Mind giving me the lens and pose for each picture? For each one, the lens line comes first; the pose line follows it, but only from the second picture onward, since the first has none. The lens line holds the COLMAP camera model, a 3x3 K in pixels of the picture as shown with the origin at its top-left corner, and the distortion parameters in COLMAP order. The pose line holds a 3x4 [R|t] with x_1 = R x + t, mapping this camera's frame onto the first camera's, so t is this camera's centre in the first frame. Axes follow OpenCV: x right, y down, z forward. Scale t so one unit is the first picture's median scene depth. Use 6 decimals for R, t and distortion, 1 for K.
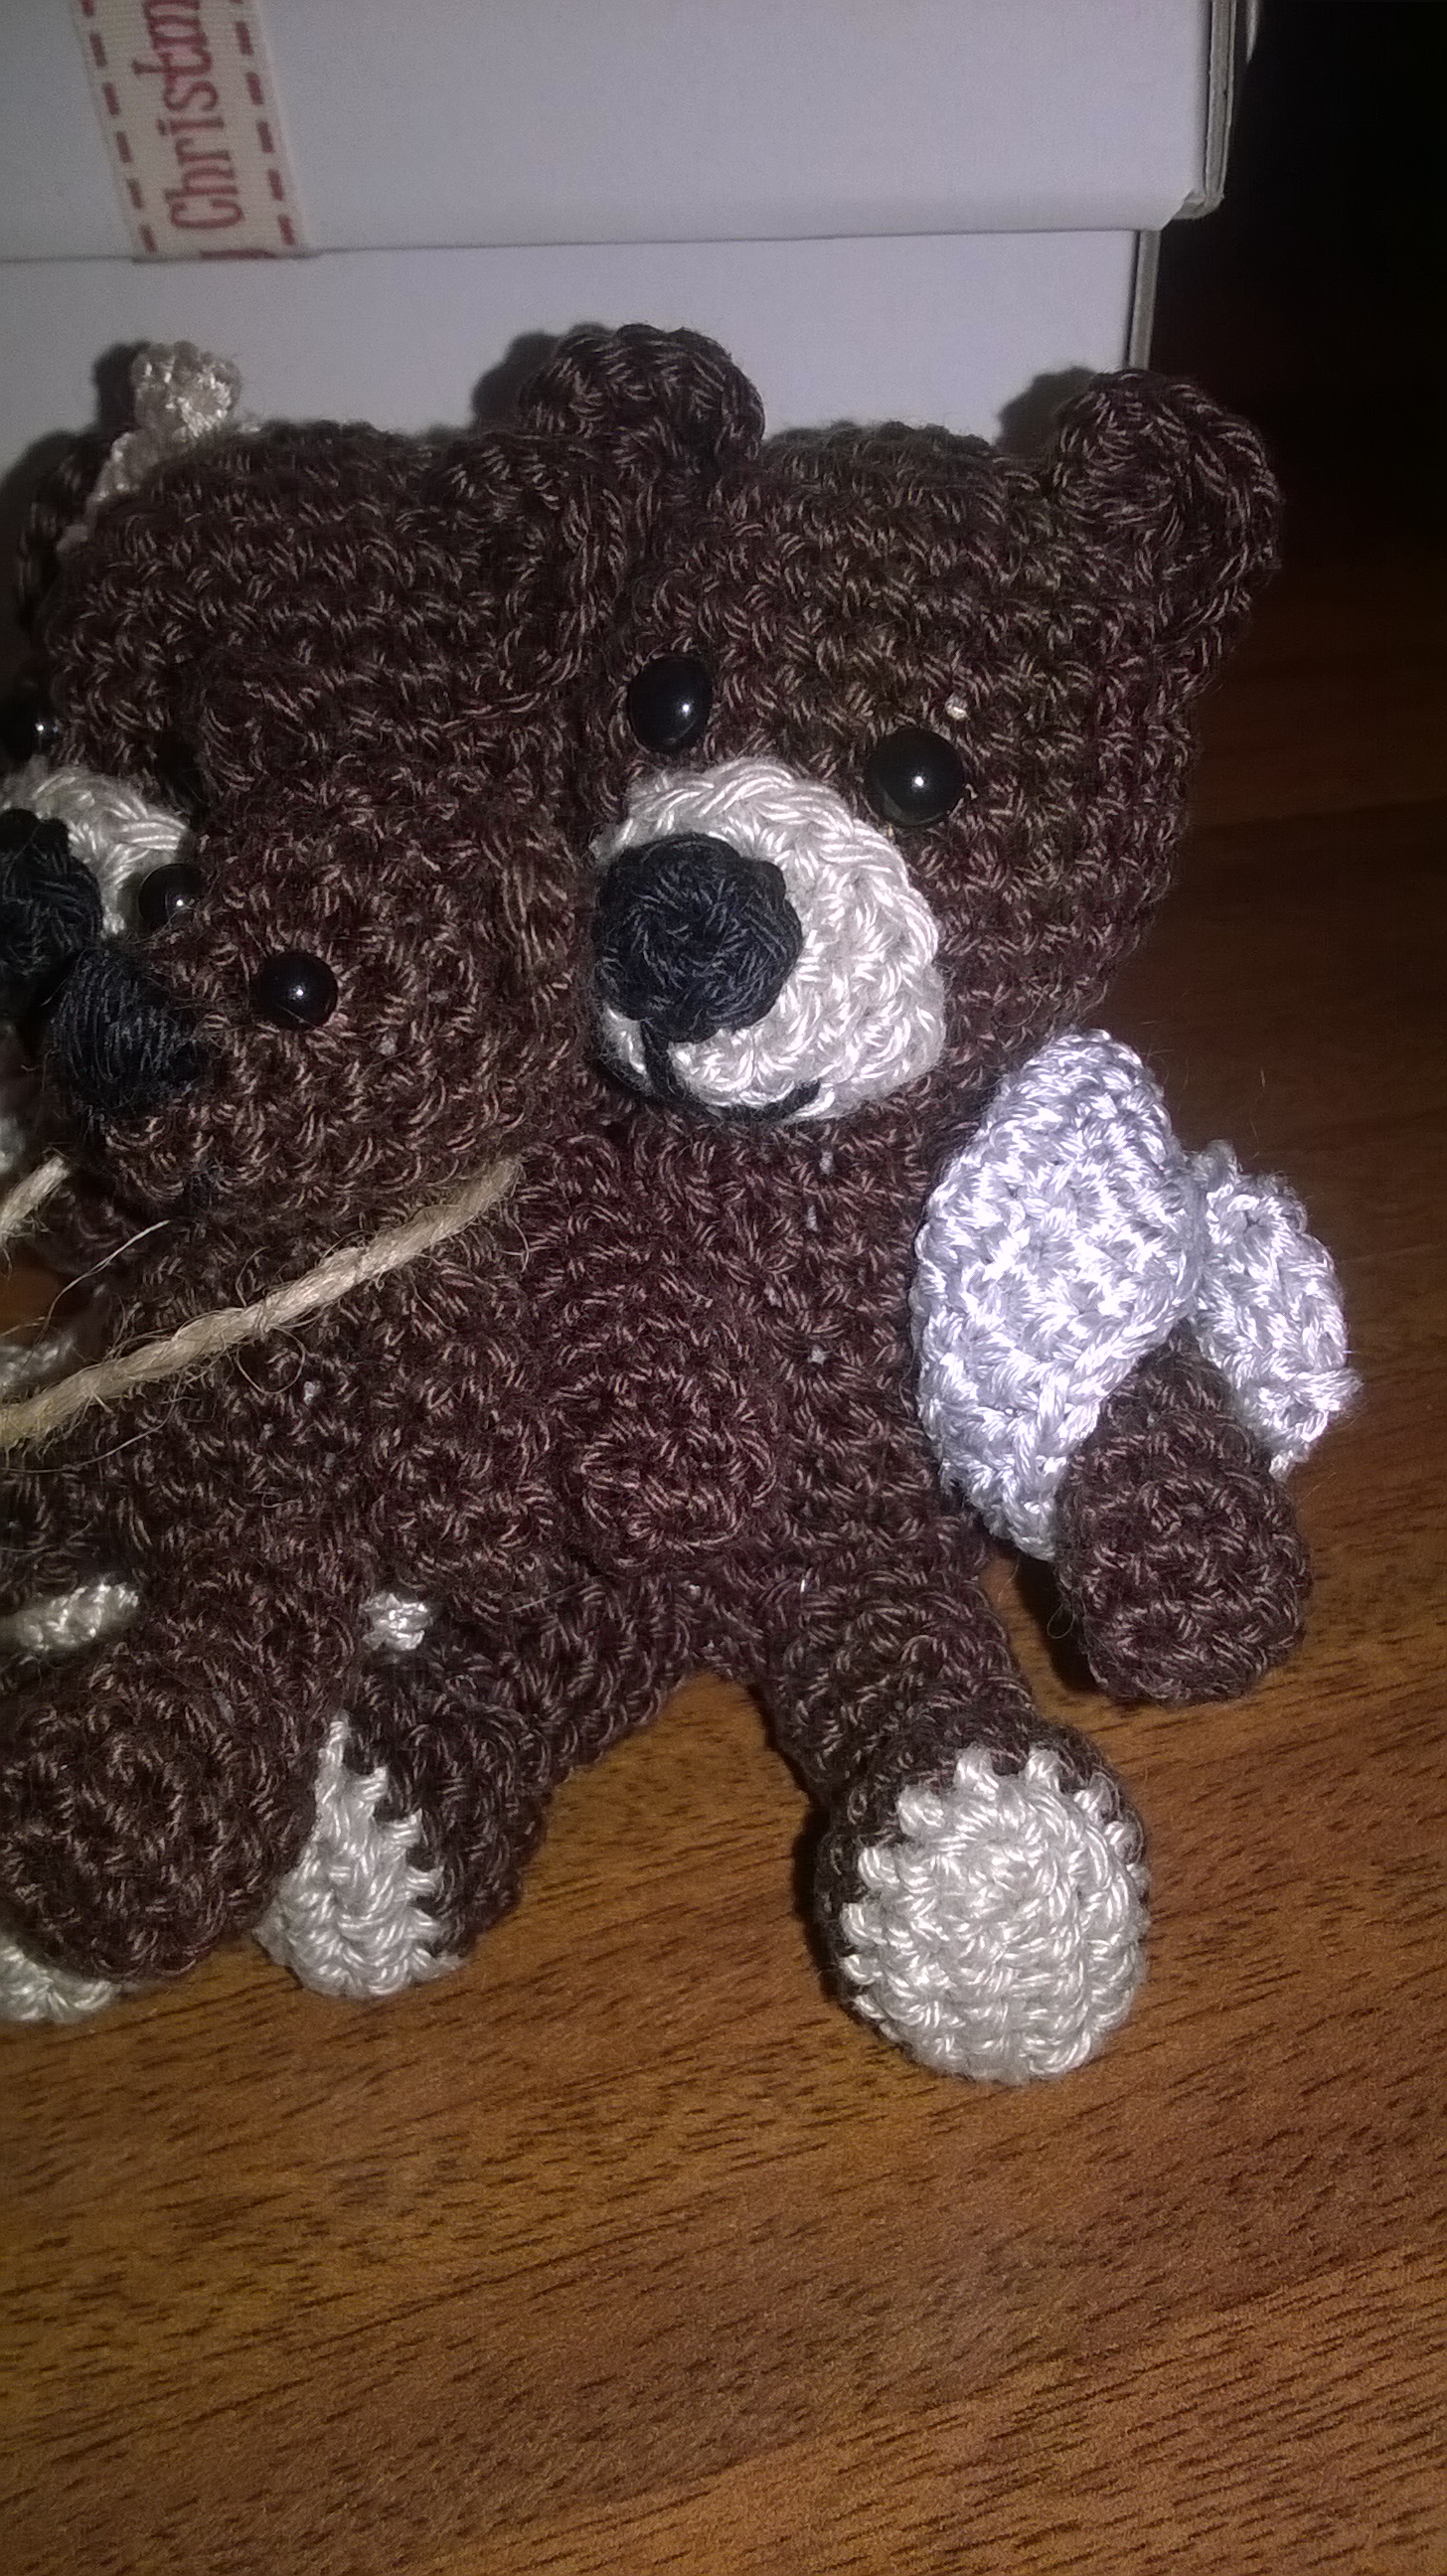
lens RADIAL K [[2364.8, 0, 761.6], [0, 2364.8, 1284.5], [0, 0, 1]] dist [0.007494, -0.132028]
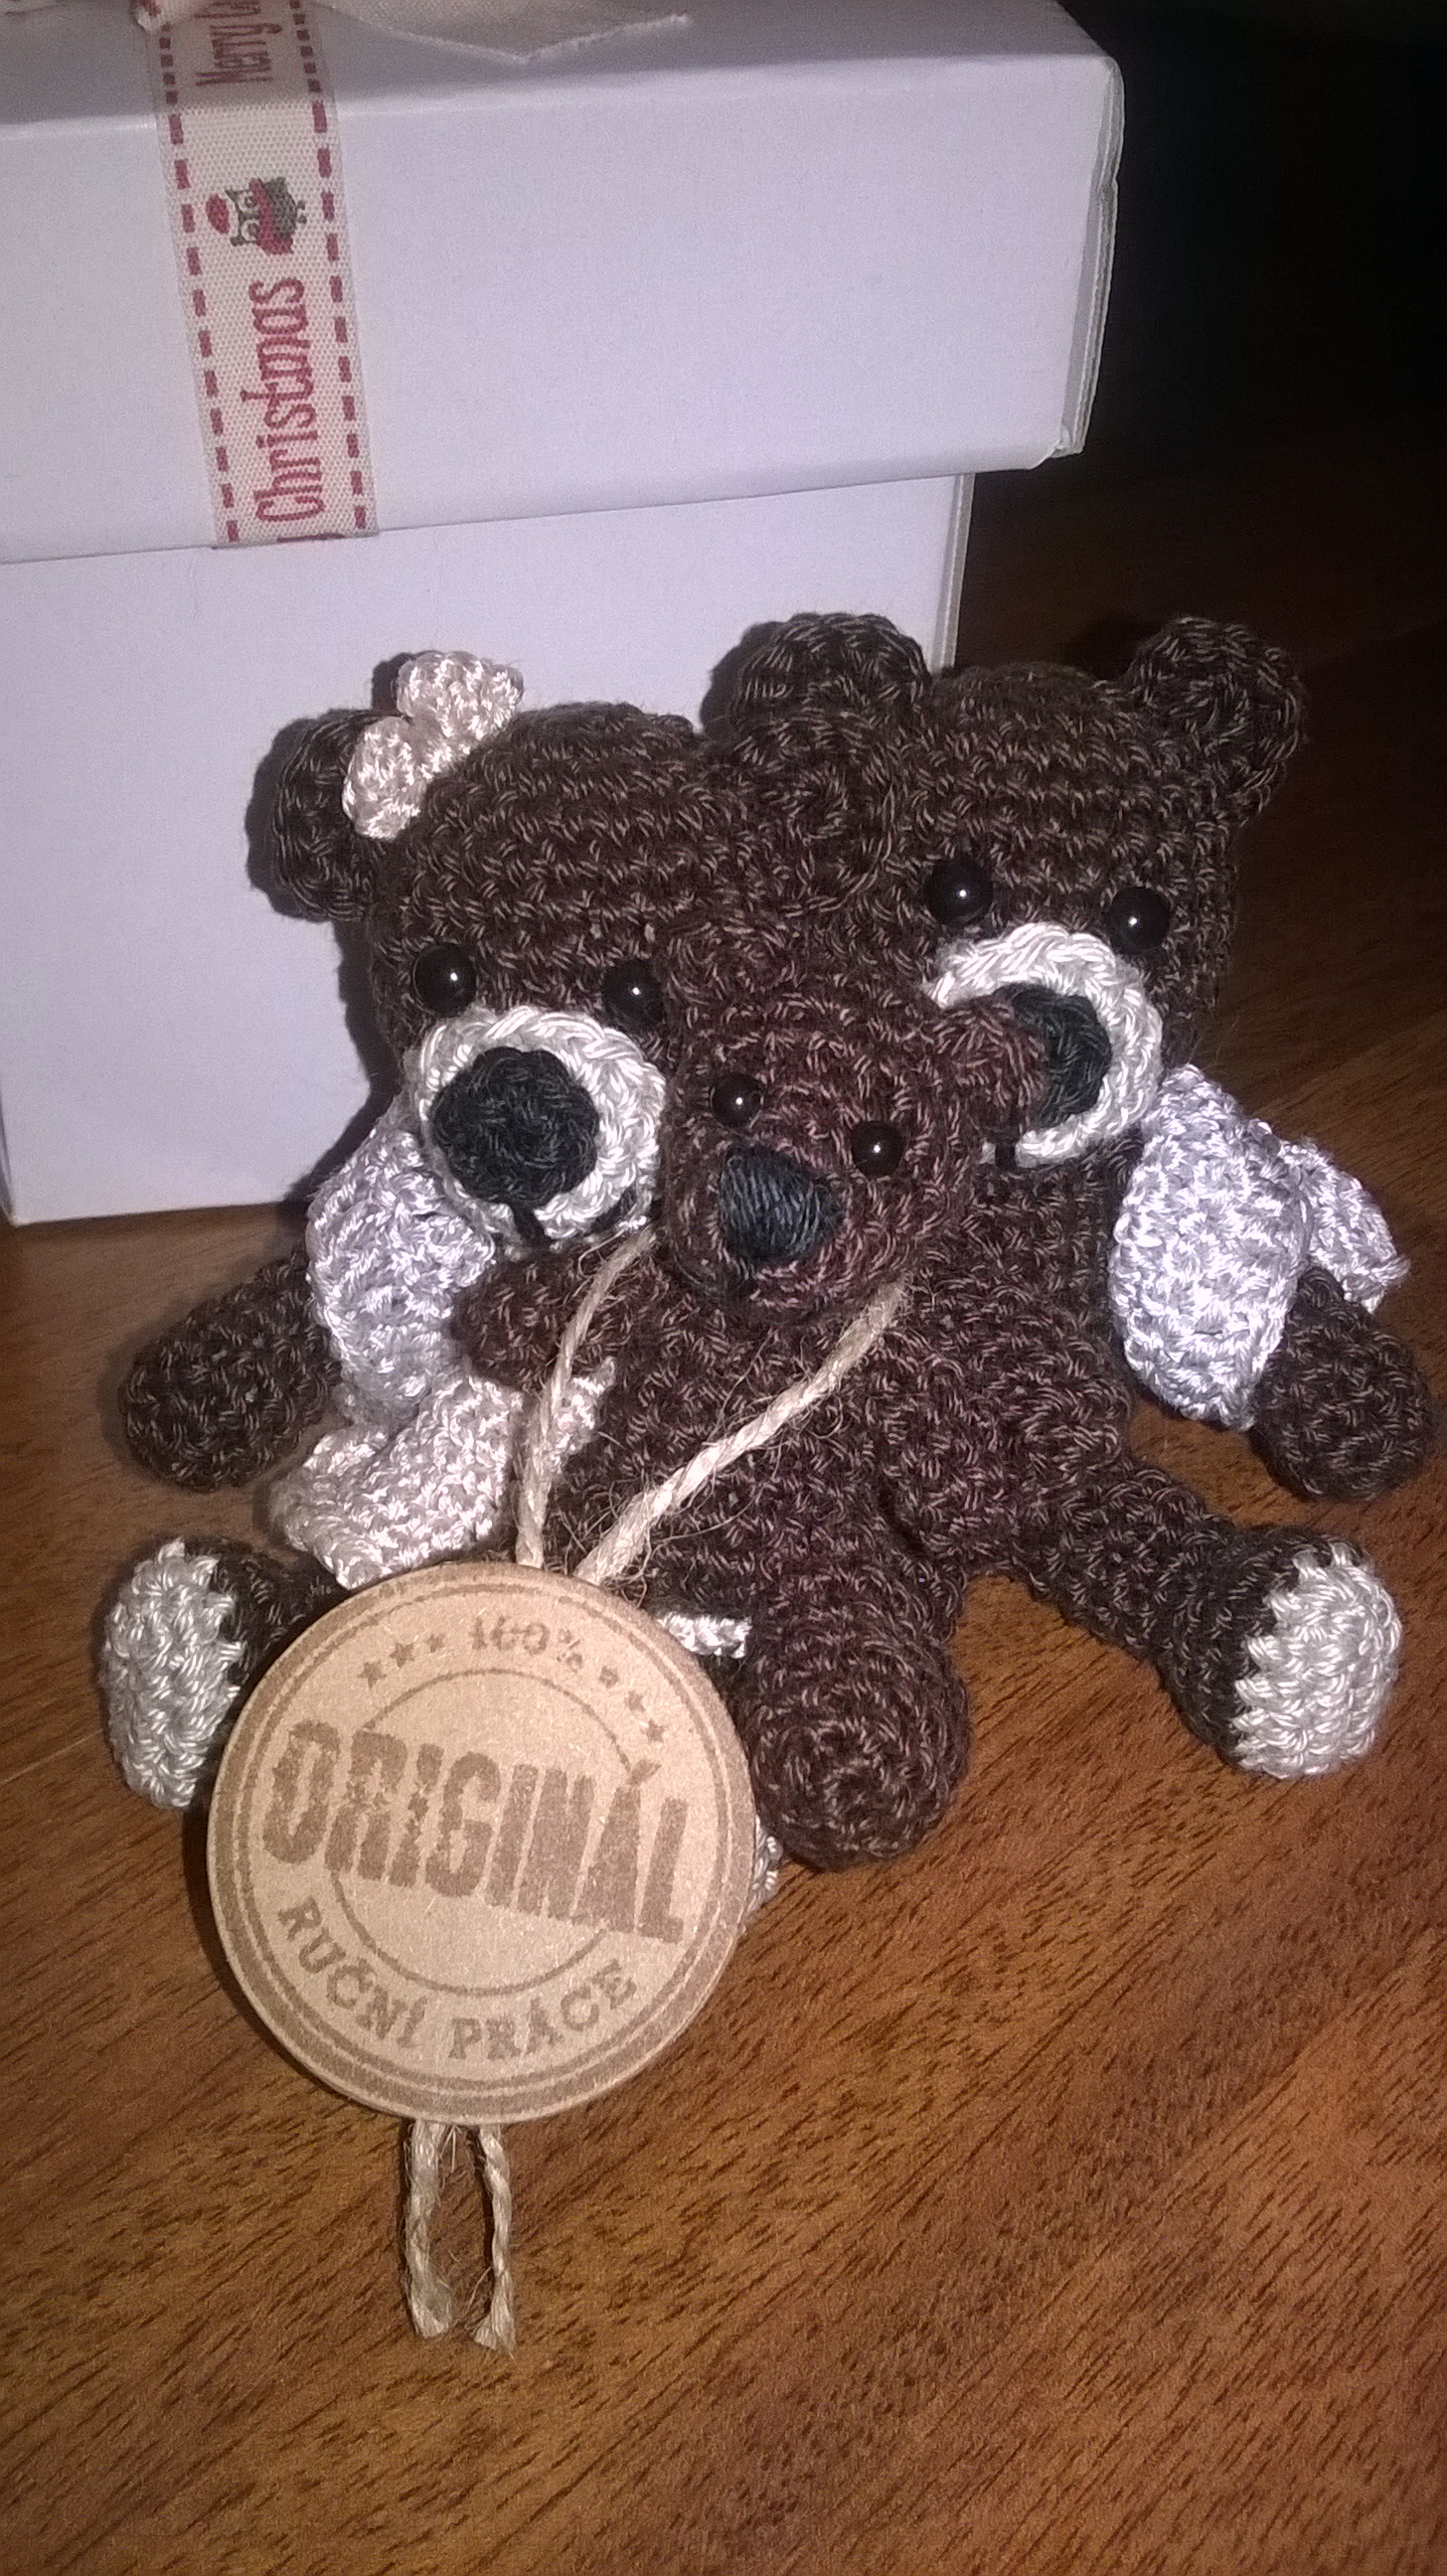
lens RADIAL K [[2364.0, 0, 723.5], [0, 2364.0, 1288.0], [0, 0, 1]] dist [0.061926, -0.267177]
pose [[0.907074, -0.216298, 0.361155, -0.586507], [0.203949, 0.976295, 0.072473, -0.118816], [-0.368269, 0.007919, 0.929685, -0.204887]]
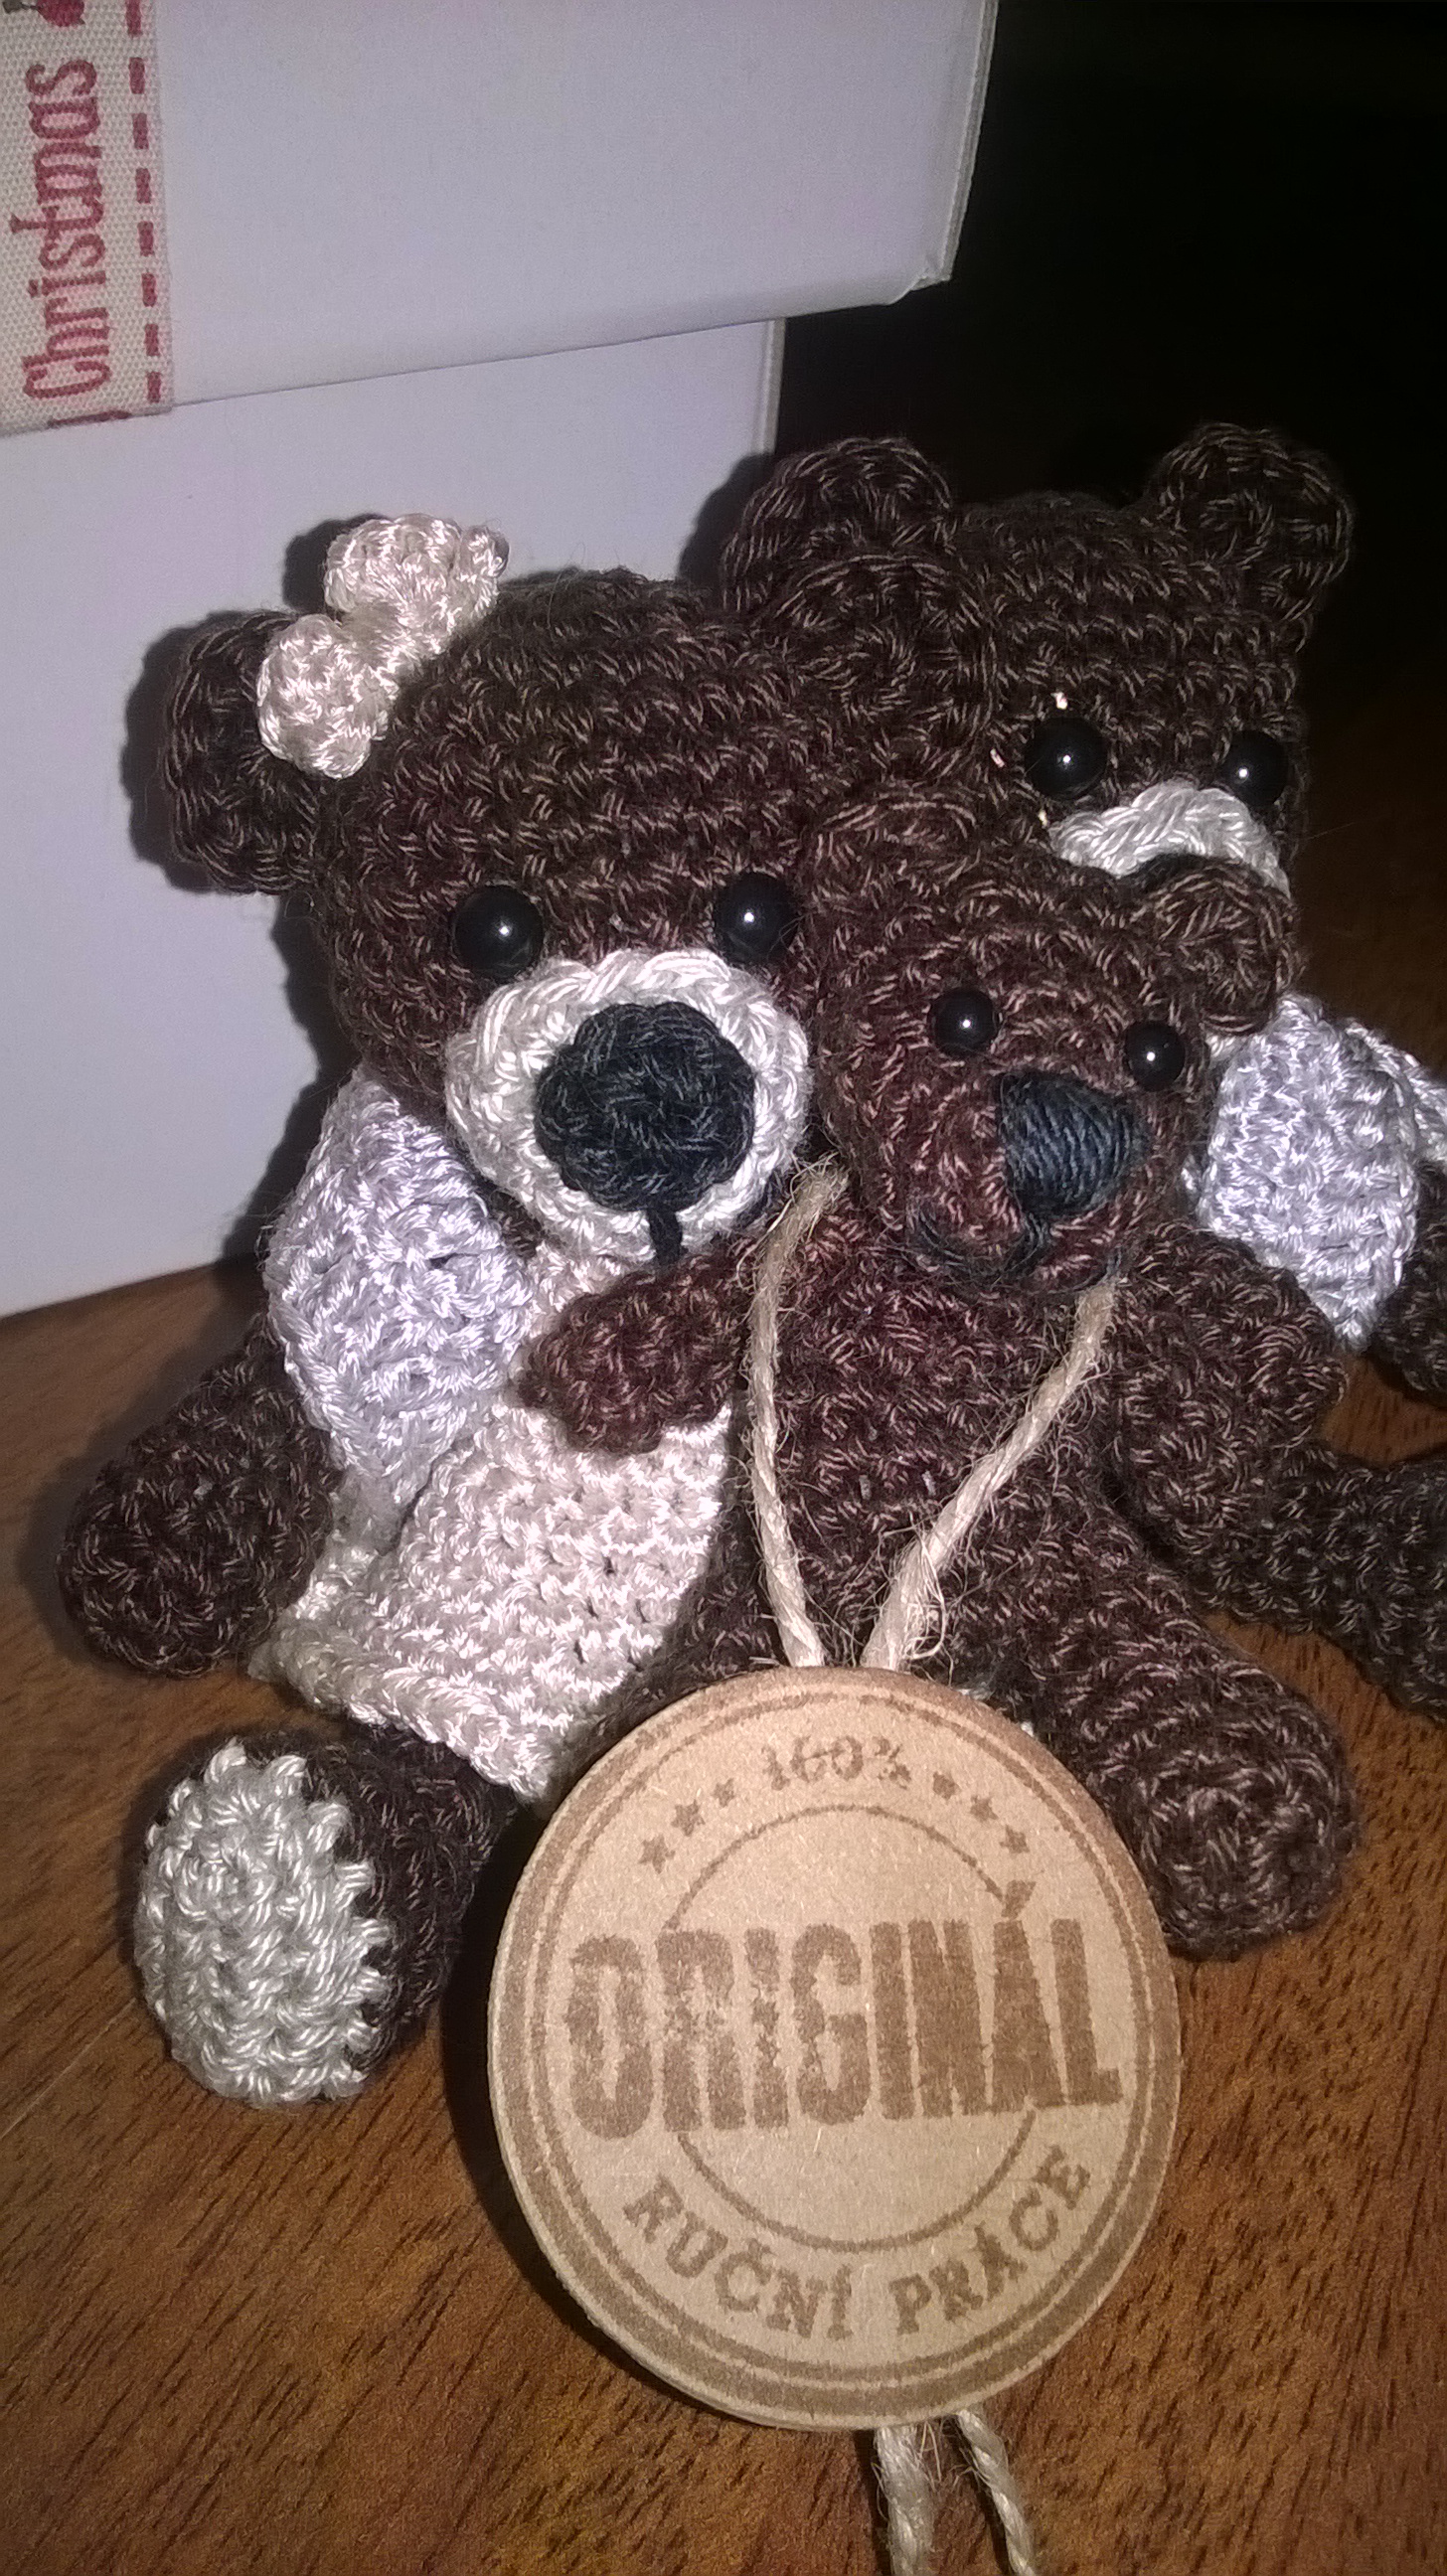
lens RADIAL K [[2364.0, 0, 723.5], [0, 2364.0, 1288.0], [0, 0, 1]] dist [0.061926, -0.267177]
pose [[0.708973, -0.347919, 0.613441, -0.776857], [0.342186, 0.930293, 0.132150, -0.173310], [-0.616657, 0.116220, 0.778606, 0.186254]]
